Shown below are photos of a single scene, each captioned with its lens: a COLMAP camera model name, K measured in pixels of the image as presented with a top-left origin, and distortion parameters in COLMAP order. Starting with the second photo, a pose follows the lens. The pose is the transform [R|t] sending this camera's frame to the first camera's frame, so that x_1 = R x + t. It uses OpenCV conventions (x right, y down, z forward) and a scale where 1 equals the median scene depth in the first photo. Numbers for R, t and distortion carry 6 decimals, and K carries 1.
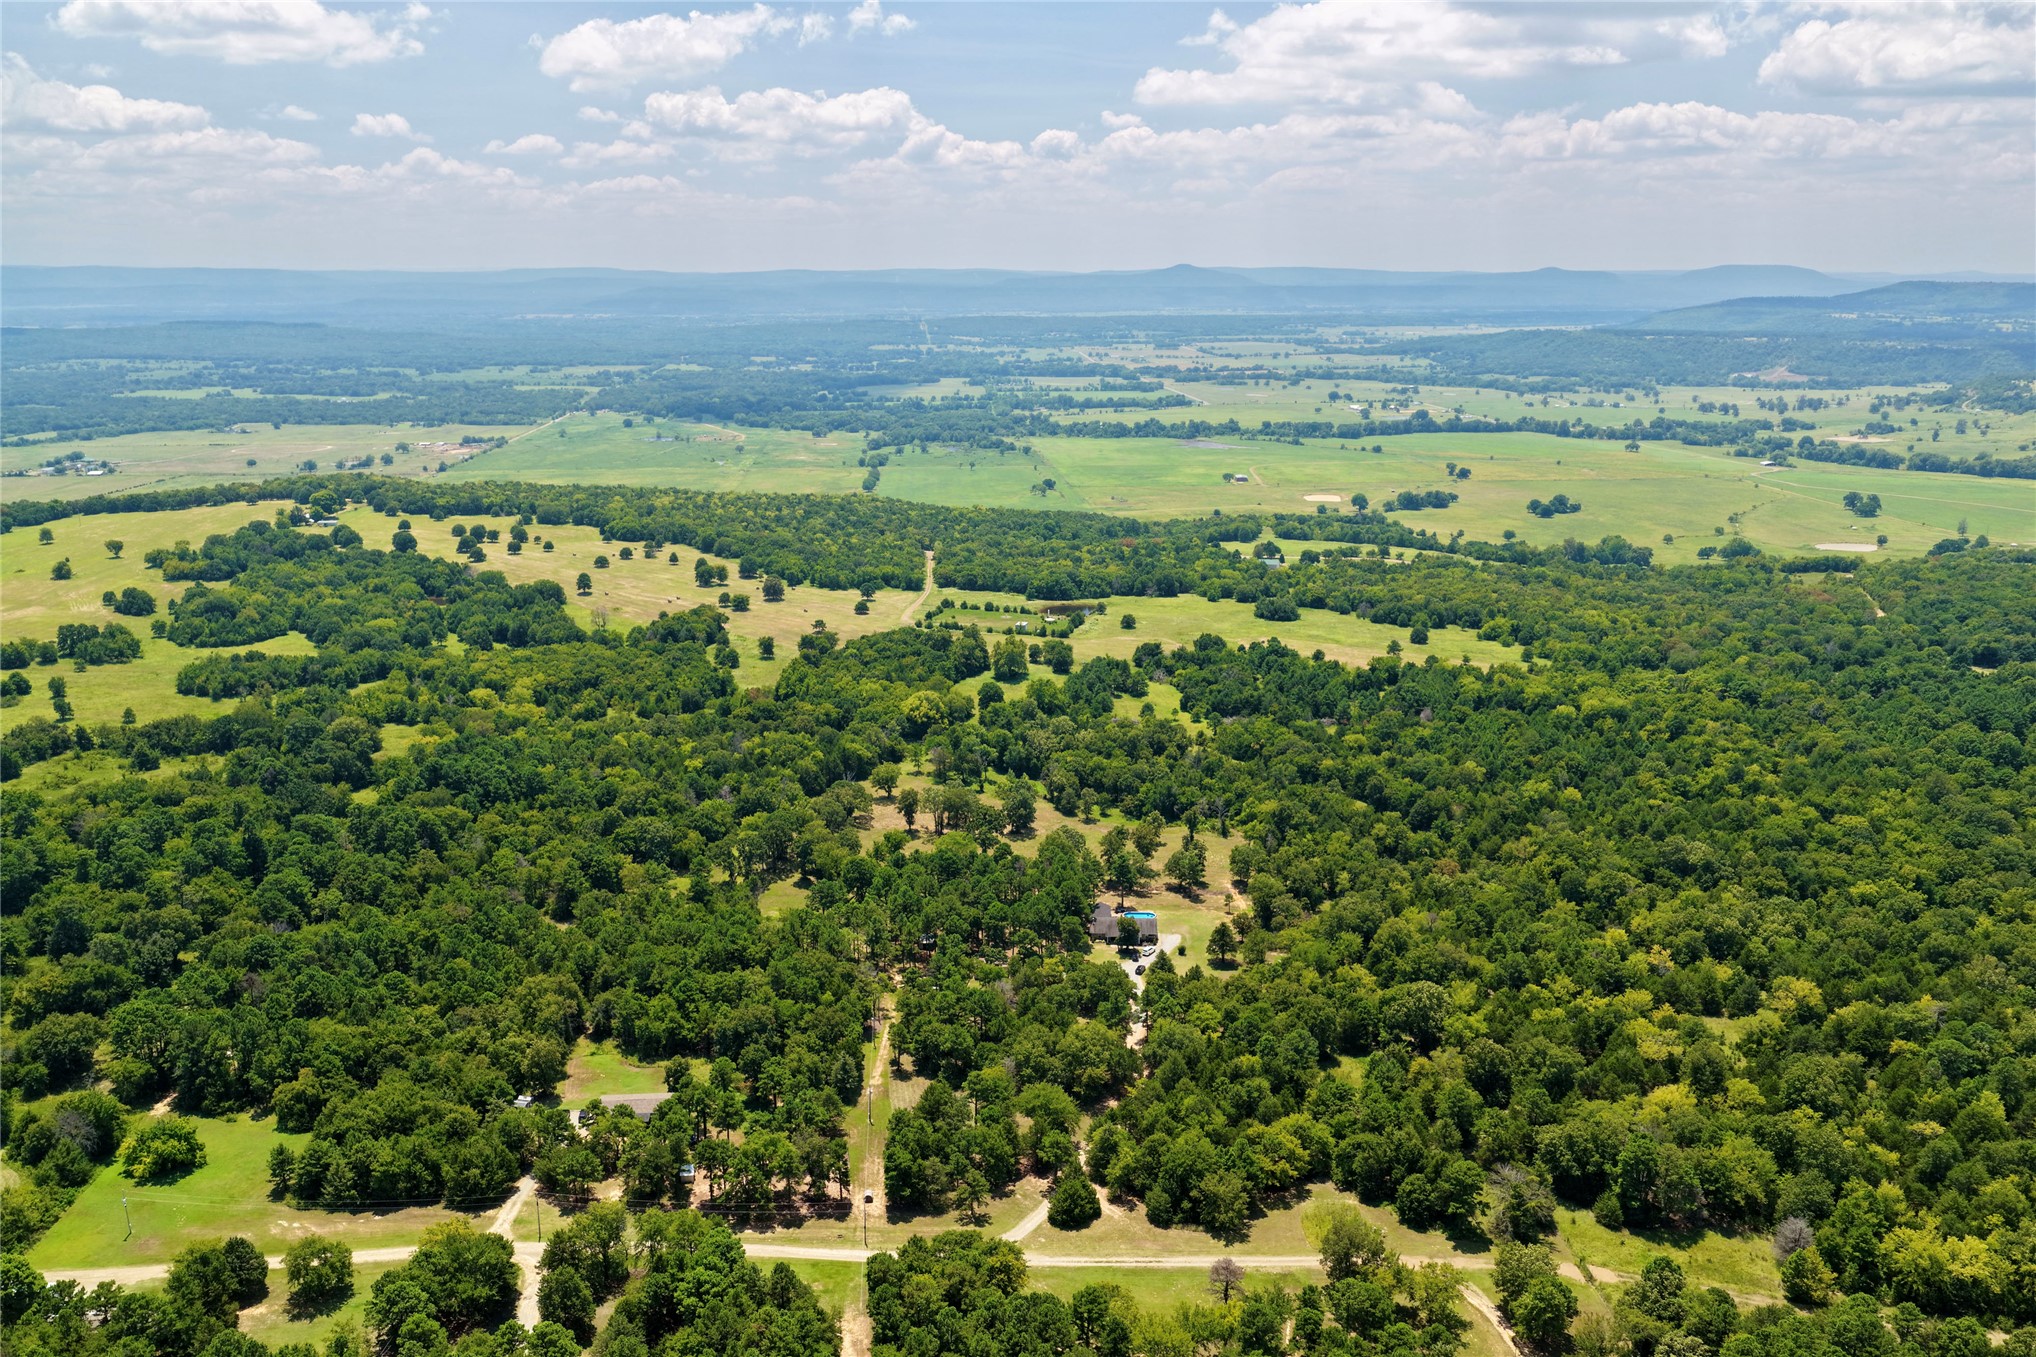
lens RADIAL K [[1661.3, 0, 1018.0], [0, 1661.3, 678.5], [0, 0, 1]] dist [-0.008537, 0.020038]
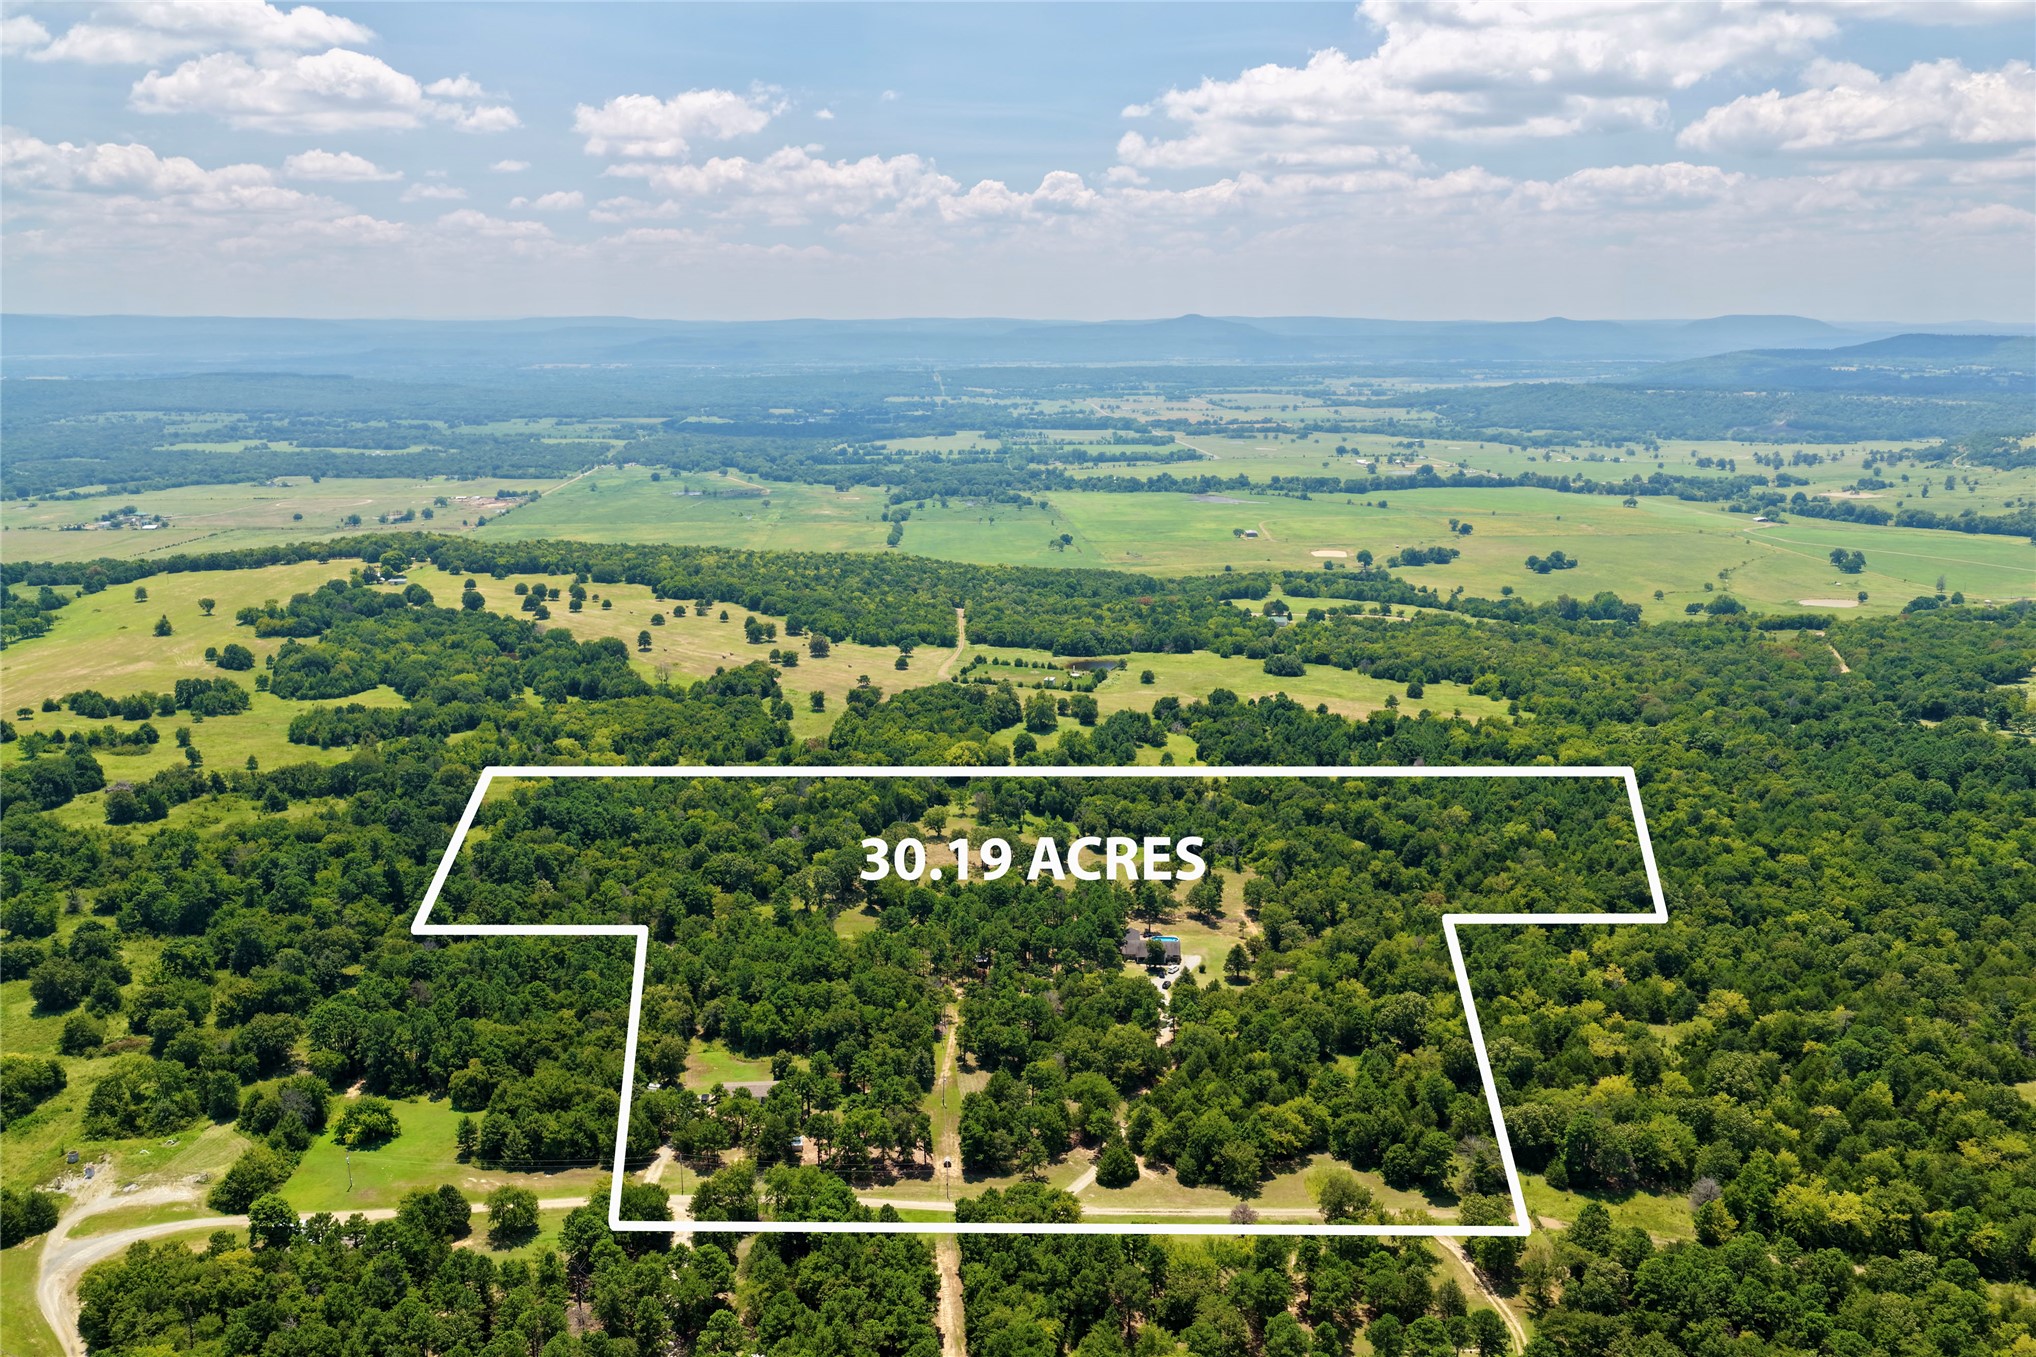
lens RADIAL K [[1661.3, 0, 1018.0], [0, 1661.3, 678.5], [0, 0, 1]] dist [-0.008537, 0.020038]
pose [[0.999982, 0.001524, -0.005785, -0.020305], [-0.001681, 0.999625, -0.027322, -0.005478], [0.005741, 0.027331, 0.999610, -0.142078]]
